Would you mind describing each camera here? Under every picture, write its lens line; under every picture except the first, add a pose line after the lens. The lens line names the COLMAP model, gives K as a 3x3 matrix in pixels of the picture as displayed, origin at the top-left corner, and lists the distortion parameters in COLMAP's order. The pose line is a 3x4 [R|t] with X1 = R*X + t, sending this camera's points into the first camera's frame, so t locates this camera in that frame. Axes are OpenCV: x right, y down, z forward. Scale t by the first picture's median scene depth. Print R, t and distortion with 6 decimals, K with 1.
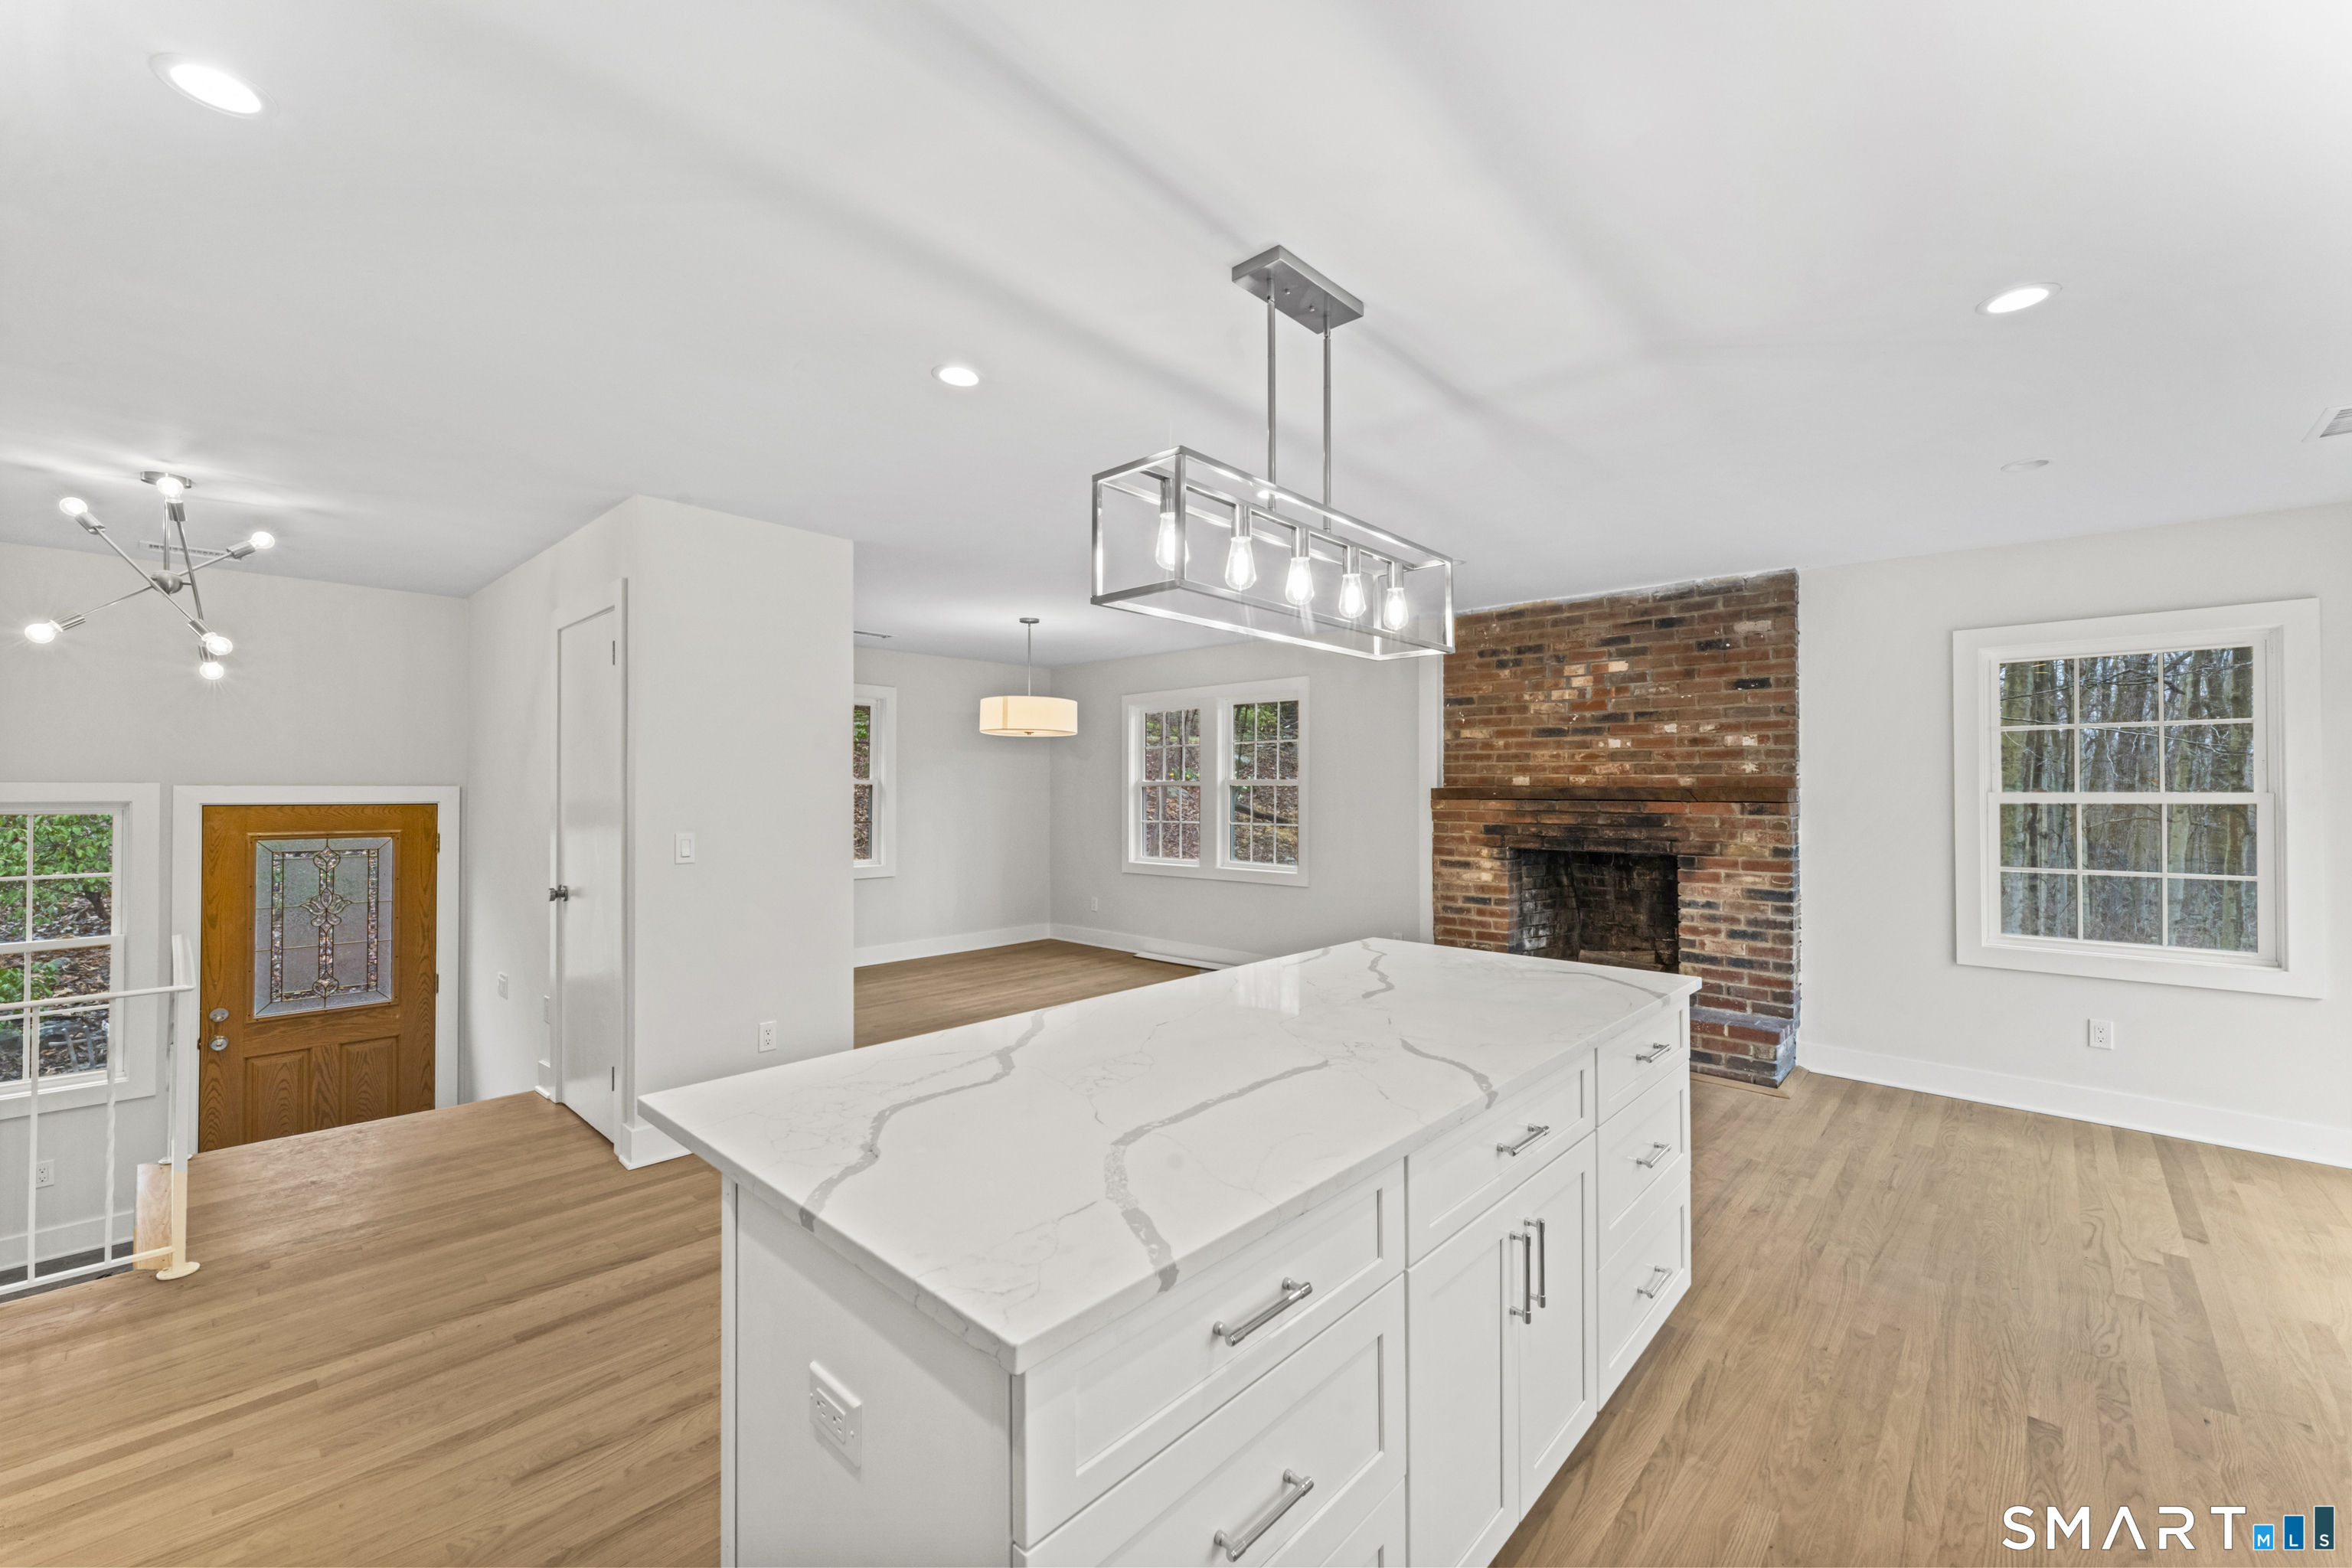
lens RADIAL K [[938.2, 0, 1180.2], [0, 938.2, 782.4], [0, 0, 1]] dist [0.000897, -0.000094]
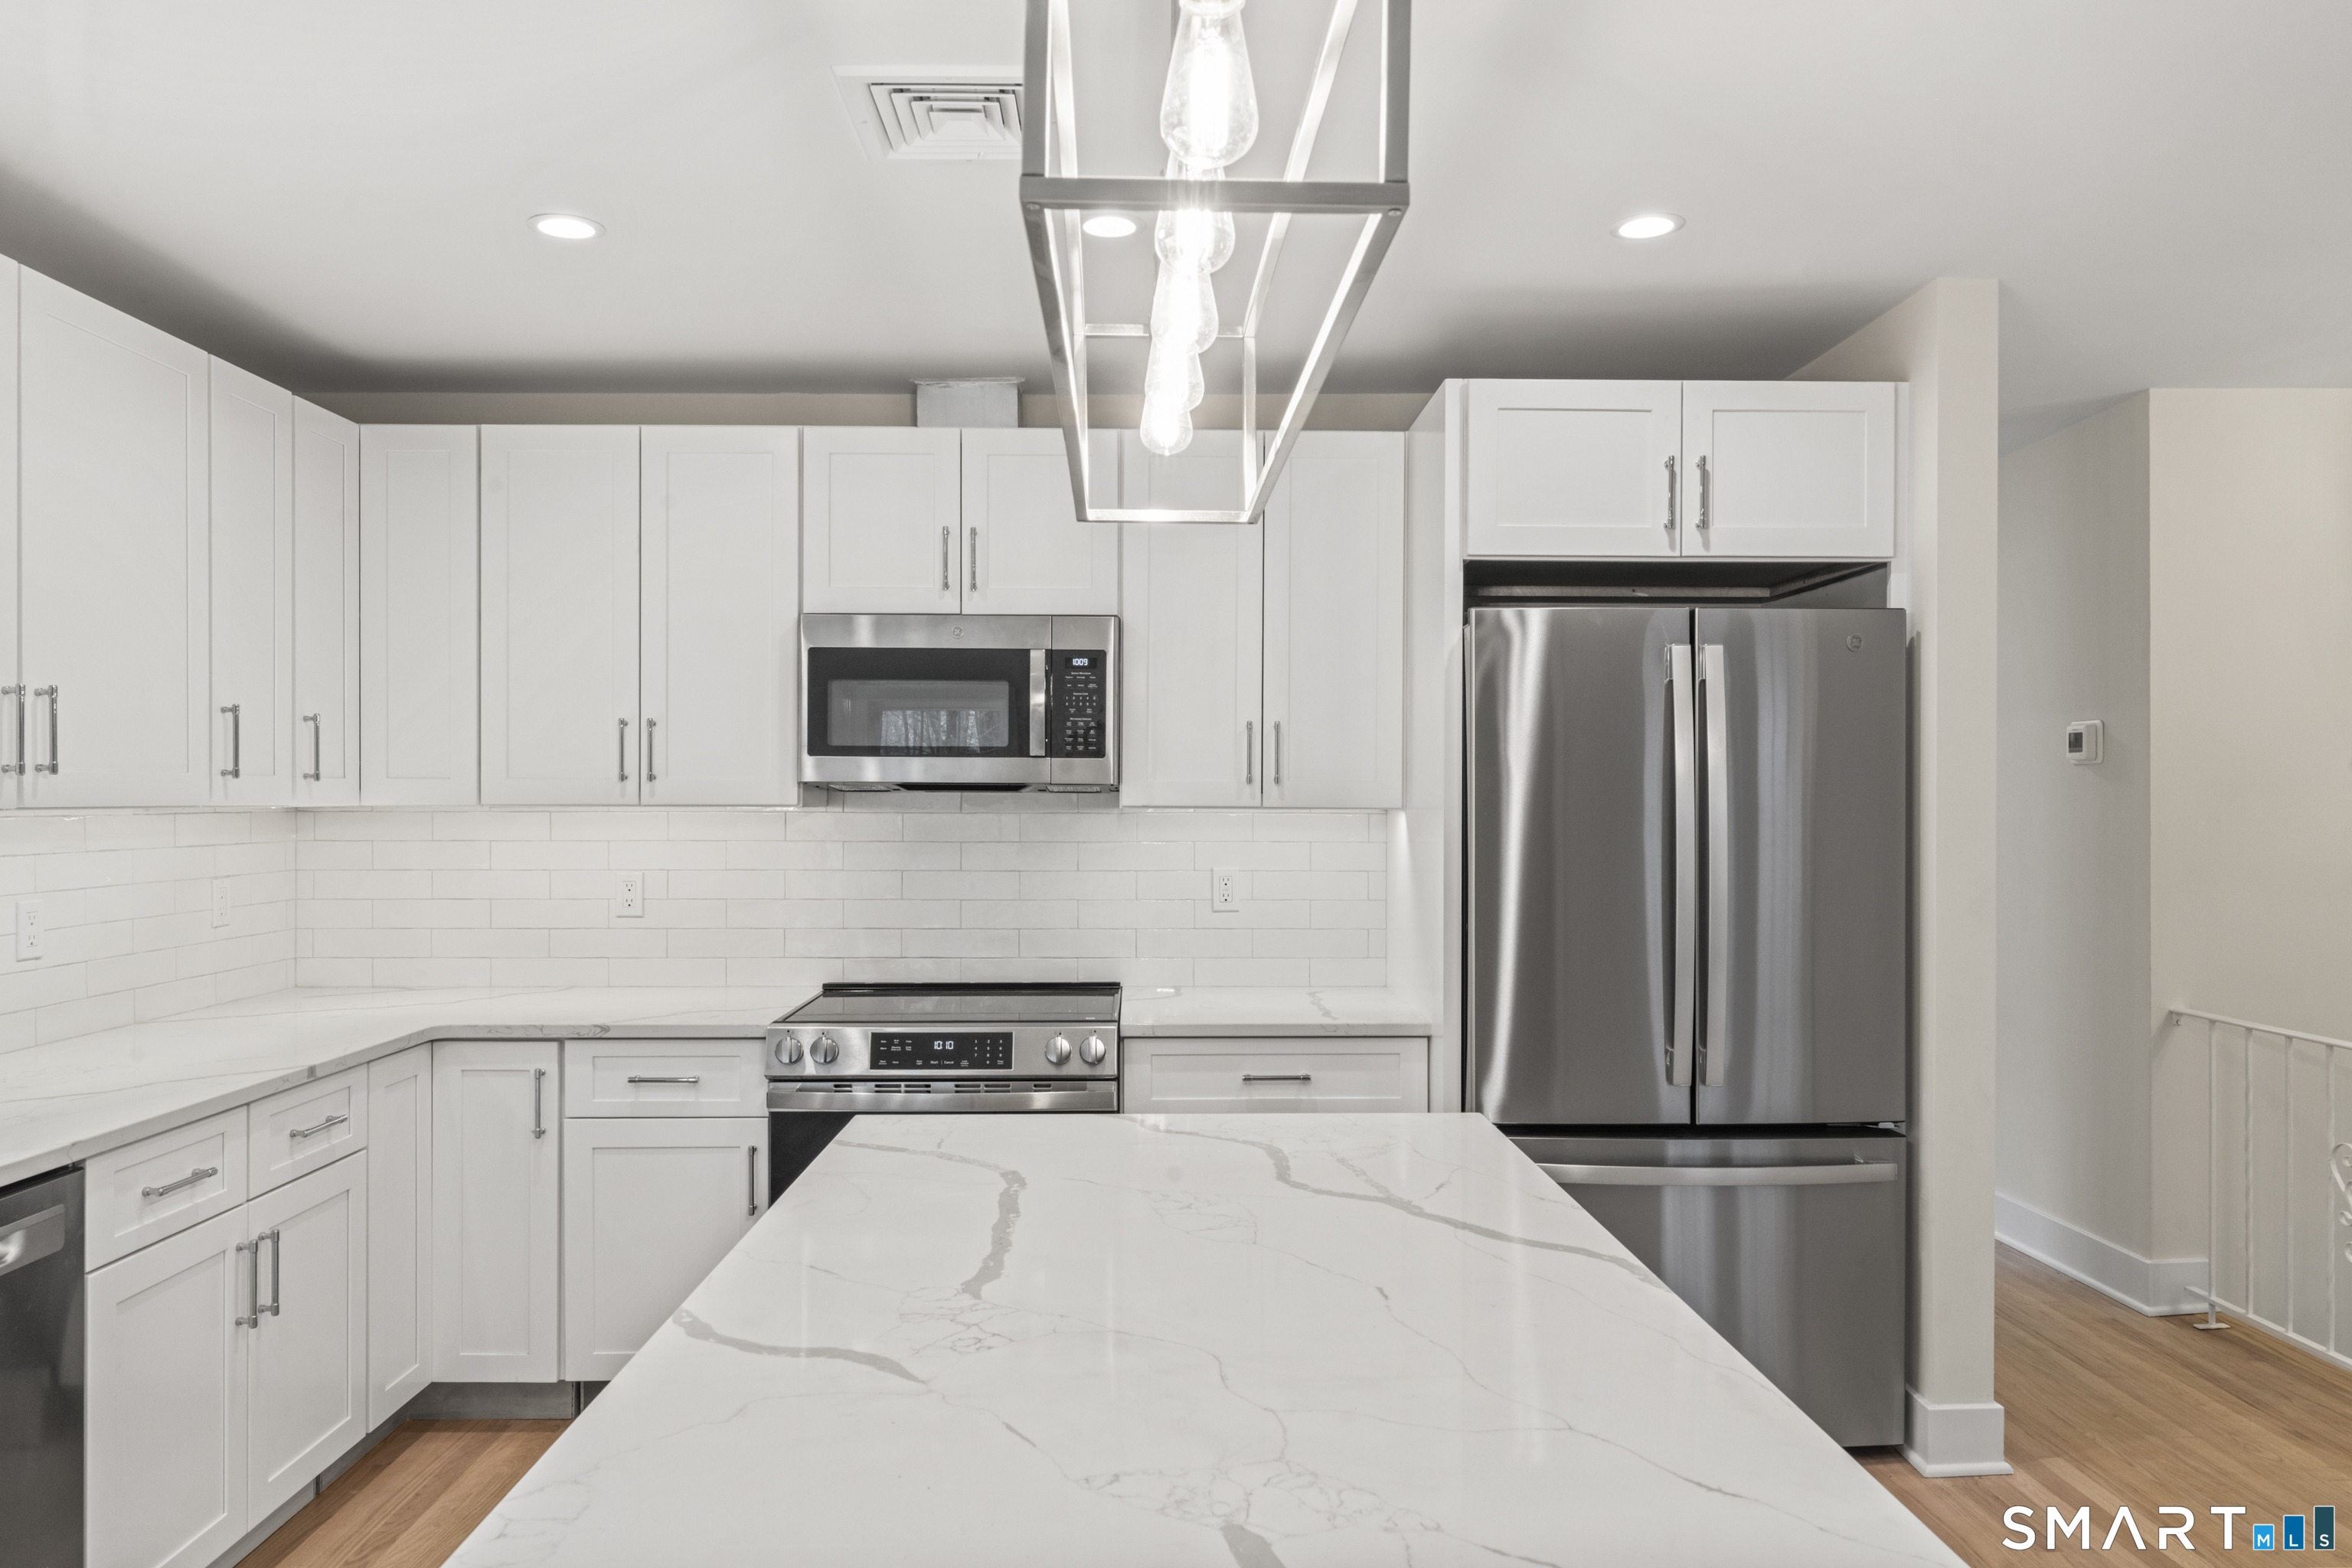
lens RADIAL K [[1570.2, 0, 1184.1], [0, 1570.2, 801.8], [0, 0, 1]] dist [0.001928, 0.001629]
pose [[-0.715017, 0.002851, -0.699102, 0.245416], [0.007380, 0.999967, -0.003470, 0.002751], [0.699068, -0.007640, -0.715014, 0.599810]]
